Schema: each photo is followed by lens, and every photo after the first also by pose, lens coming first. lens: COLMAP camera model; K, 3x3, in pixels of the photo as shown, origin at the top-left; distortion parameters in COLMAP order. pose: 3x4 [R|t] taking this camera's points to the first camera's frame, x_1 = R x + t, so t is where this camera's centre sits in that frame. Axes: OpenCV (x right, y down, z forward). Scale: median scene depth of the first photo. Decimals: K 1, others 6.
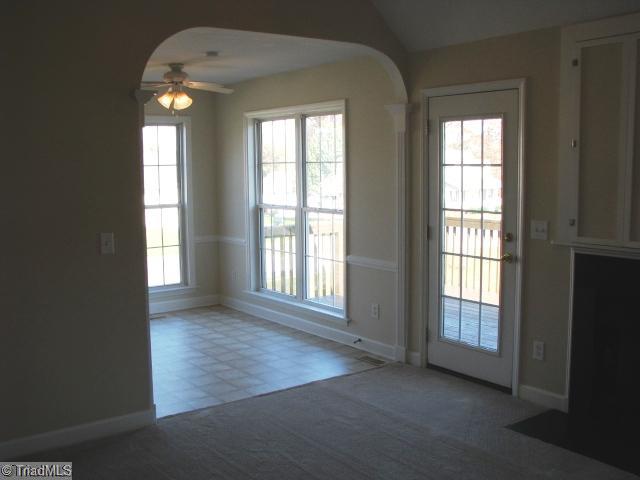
lens RADIAL K [[714.3, 0, 320.0], [0, 714.3, 241.2], [0, 0, 1]] dist [0.001627, 0.000000]
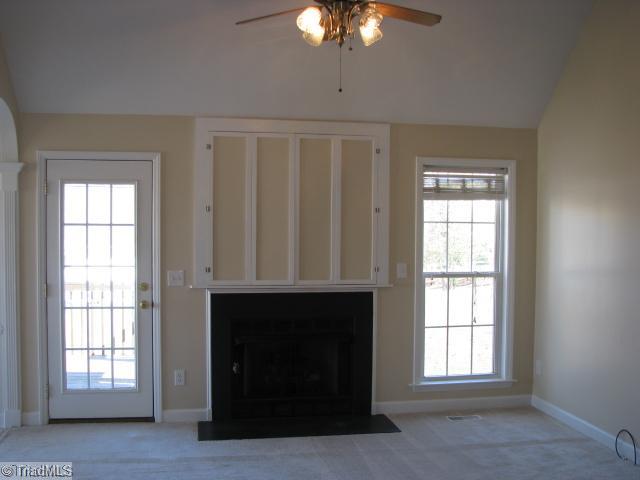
lens RADIAL K [[506.5, 0, 320.1], [0, 506.5, 237.1], [0, 0, 1]] dist [-0.040832, -0.010666]
pose [[0.512667, -0.013648, 0.858479, -0.292729], [0.084862, 0.995783, -0.034846, -0.033149], [-0.854383, 0.090717, 0.511663, 0.333298]]
